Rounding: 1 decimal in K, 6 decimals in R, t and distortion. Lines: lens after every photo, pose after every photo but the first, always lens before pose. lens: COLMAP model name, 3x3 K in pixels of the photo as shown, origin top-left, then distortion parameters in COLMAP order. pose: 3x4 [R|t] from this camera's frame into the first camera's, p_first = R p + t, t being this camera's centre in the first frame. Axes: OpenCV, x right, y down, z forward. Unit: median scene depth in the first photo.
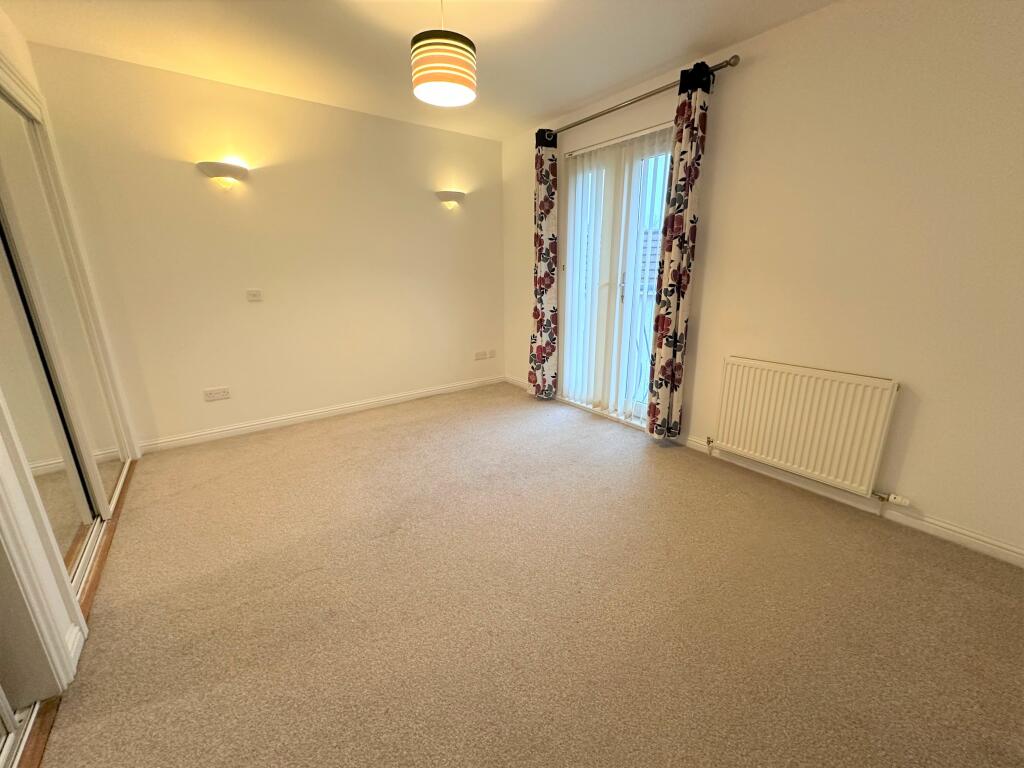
lens RADIAL K [[406.3, 0, 512.1], [0, 406.3, 382.2], [0, 0, 1]] dist [0.016661, 0.000059]
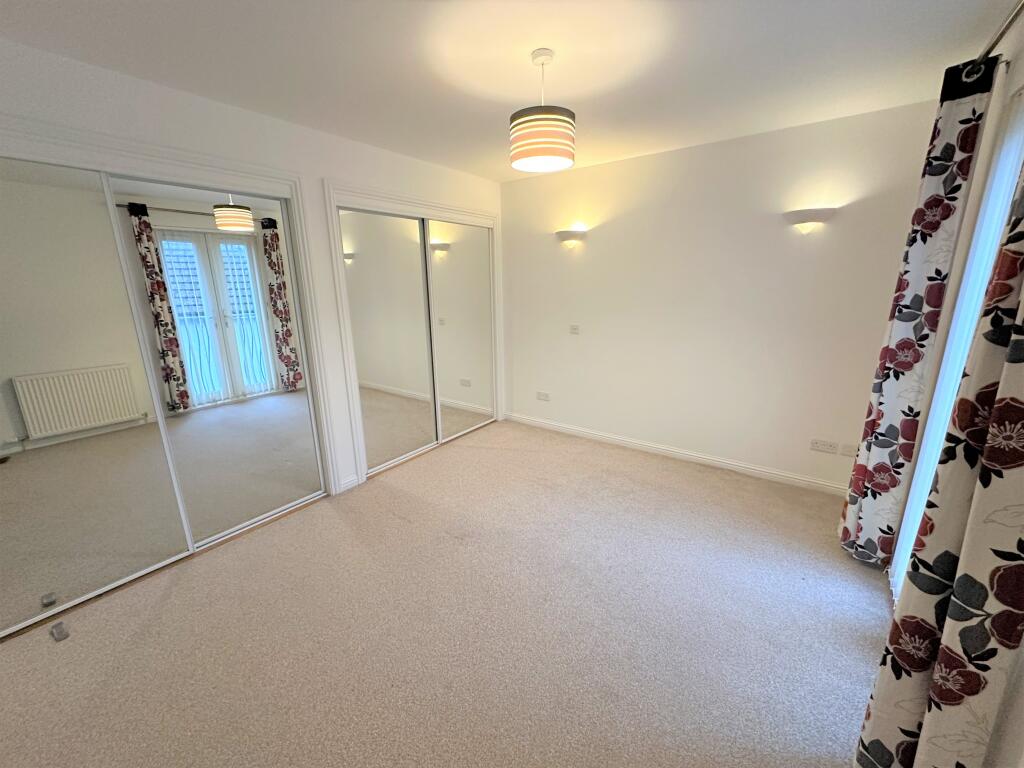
lens RADIAL K [[406.3, 0, 509.4], [0, 406.3, 385.2], [0, 0, 1]] dist [0.016661, 0.000059]
pose [[0.309275, 0.239748, -0.920255, 0.451083], [-0.247278, 0.954686, 0.165613, -0.184508], [0.918261, 0.176339, 0.354545, 0.365297]]
